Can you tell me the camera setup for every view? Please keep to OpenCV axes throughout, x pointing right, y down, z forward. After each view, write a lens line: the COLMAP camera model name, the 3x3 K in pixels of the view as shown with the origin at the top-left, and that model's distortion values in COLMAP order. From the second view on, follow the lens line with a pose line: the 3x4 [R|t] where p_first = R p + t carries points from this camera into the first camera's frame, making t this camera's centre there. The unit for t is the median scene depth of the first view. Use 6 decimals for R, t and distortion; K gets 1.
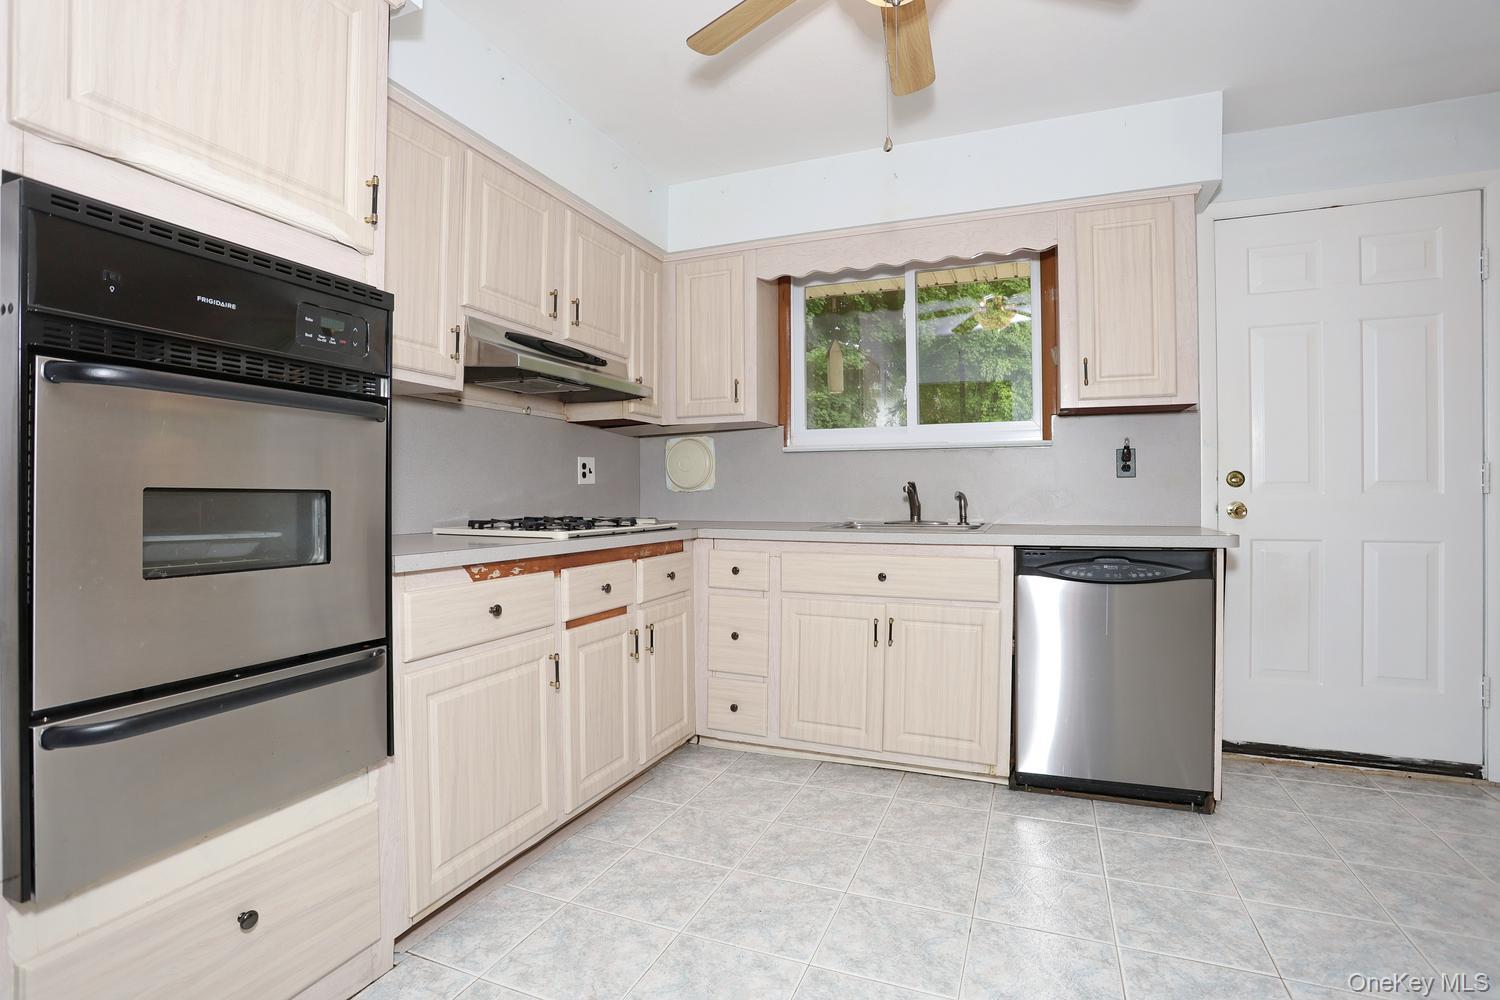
lens RADIAL K [[721.8, 0, 744.6], [0, 721.8, 496.9], [0, 0, 1]] dist [-0.059335, 0.018518]
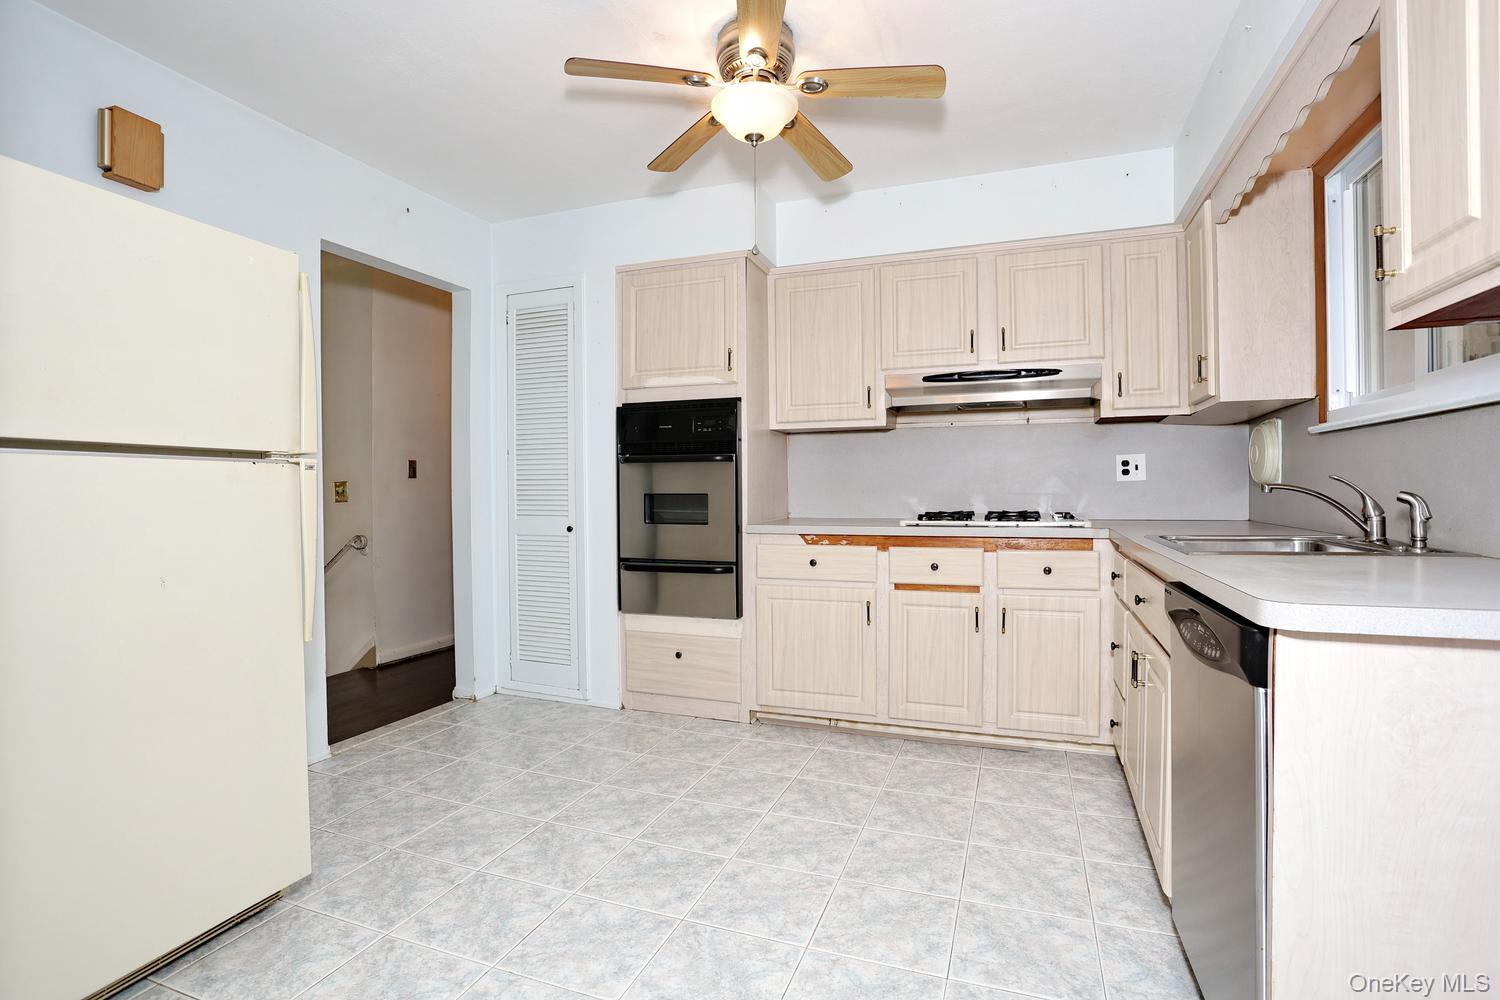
lens RADIAL K [[721.8, 0, 760.3], [0, 721.8, 500.6], [0, 0, 1]] dist [-0.059335, 0.018518]
pose [[0.045960, 0.018317, -0.998775, 0.992462], [0.006671, 0.999804, 0.018643, -0.016076], [0.998921, -0.007520, 0.045829, 0.577352]]
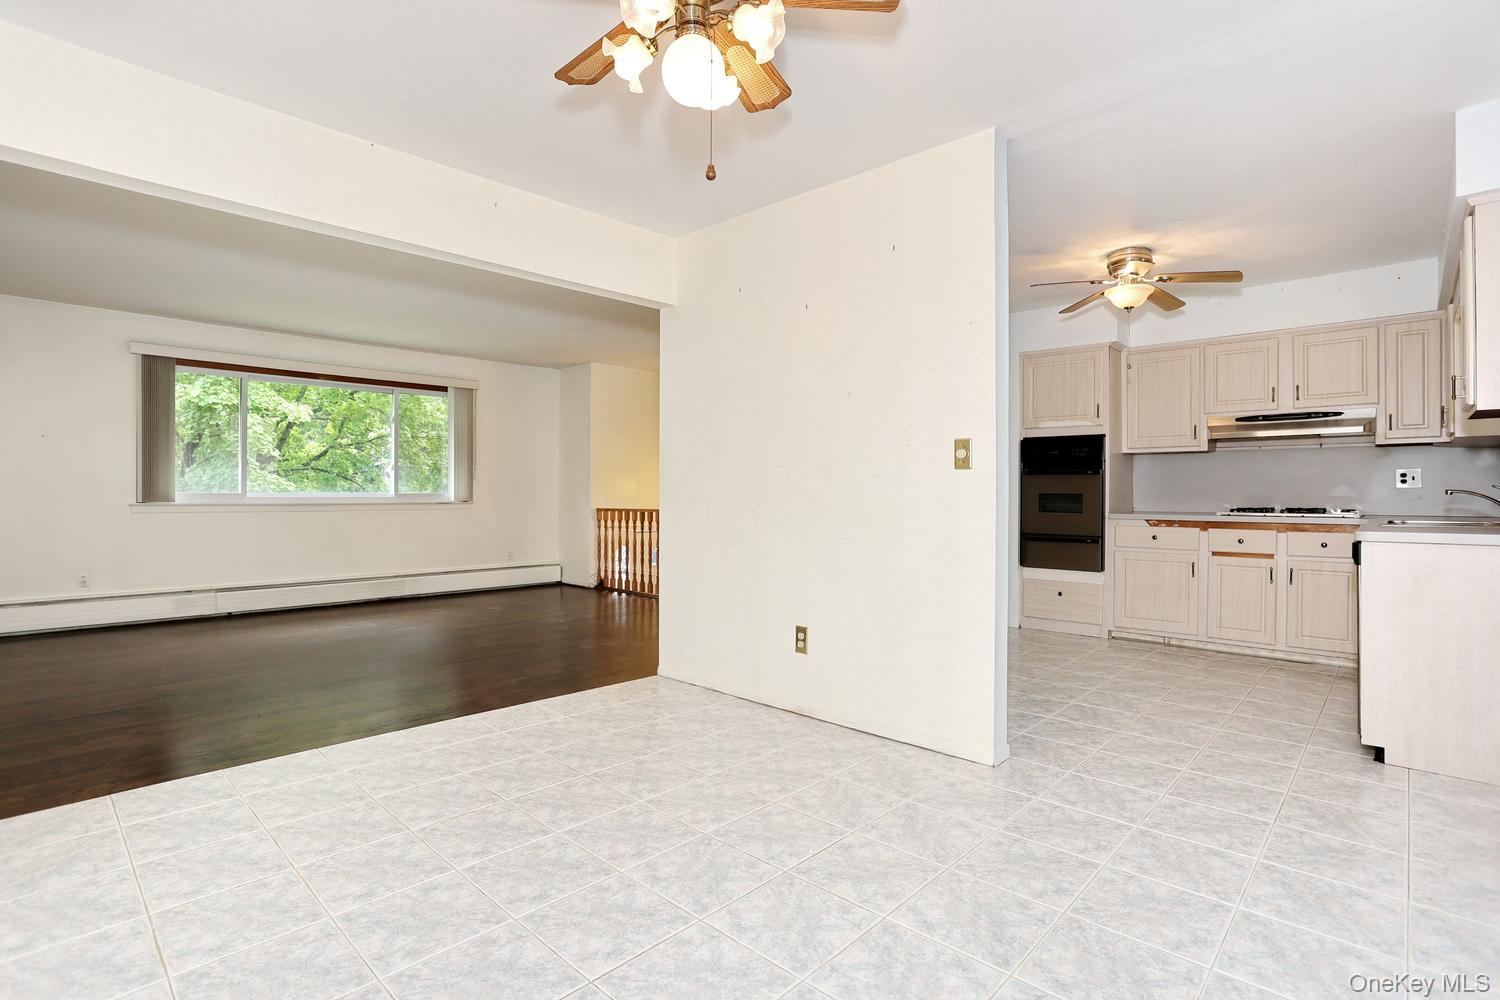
lens RADIAL K [[721.8, 0, 743.4], [0, 721.8, 498.5], [0, 0, 1]] dist [-0.059335, 0.018518]
pose [[-0.364914, 0.009469, -0.930993, 2.001621], [-0.002016, 0.999938, 0.010960, -0.012016], [0.931039, 0.005876, -0.364872, 0.378953]]
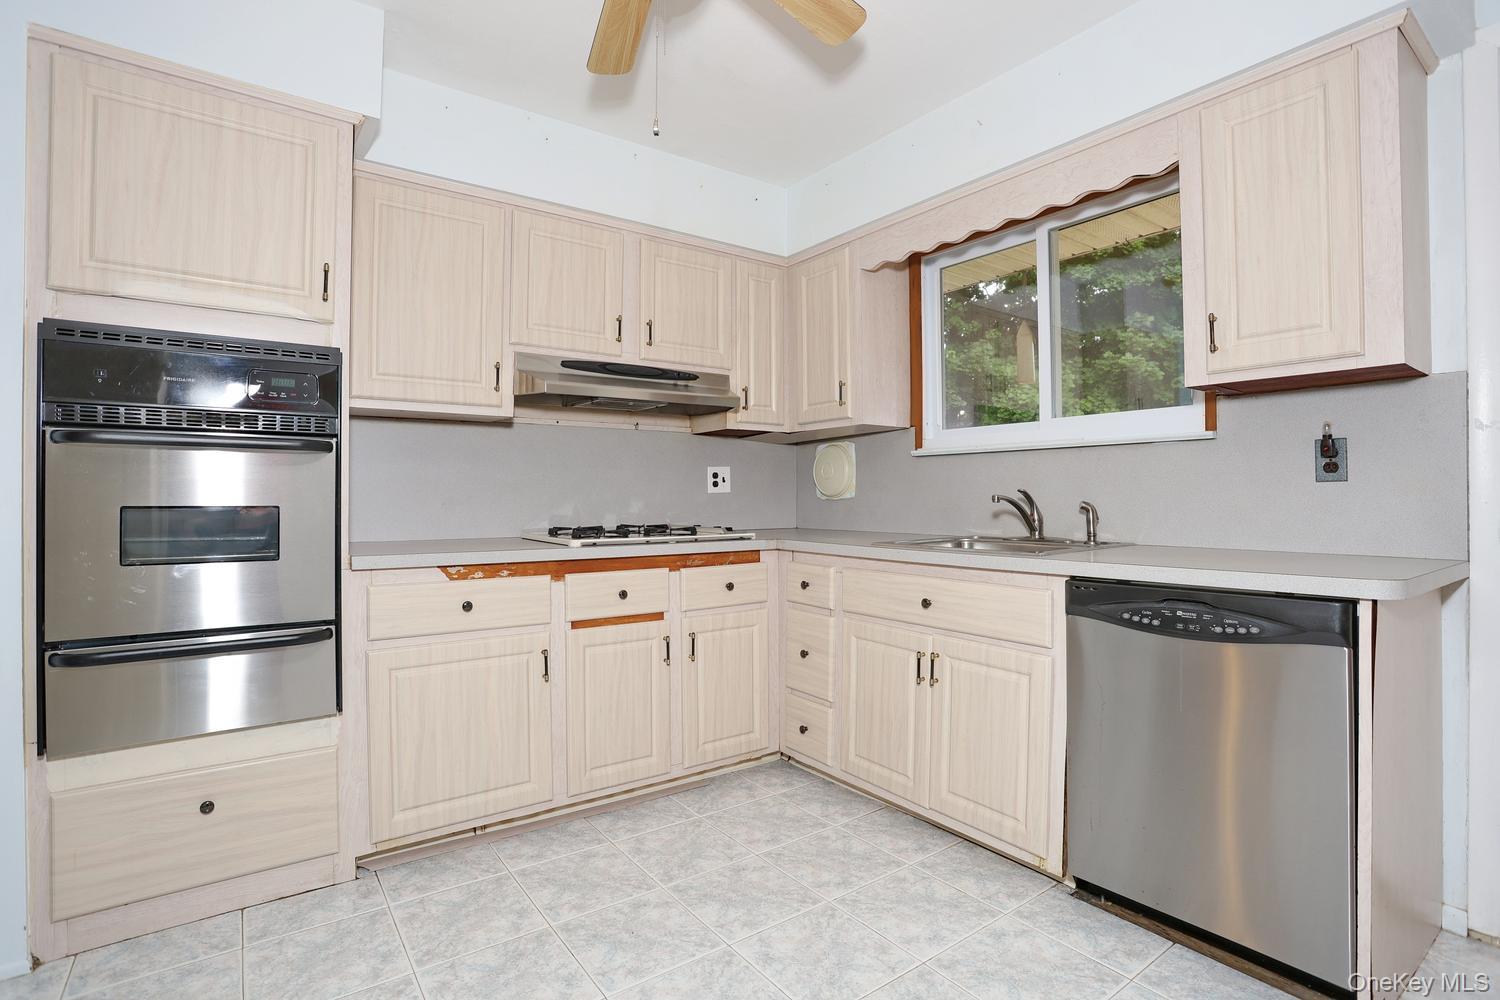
lens RADIAL K [[721.8, 0, 744.0], [0, 721.8, 498.3], [0, 0, 1]] dist [-0.059335, 0.018518]
pose [[0.850368, 0.000558, -0.526187, 0.475074], [-0.000475, 1.000000, 0.000293, -0.013344], [0.526187, 0.000001, 0.850369, 0.176118]]
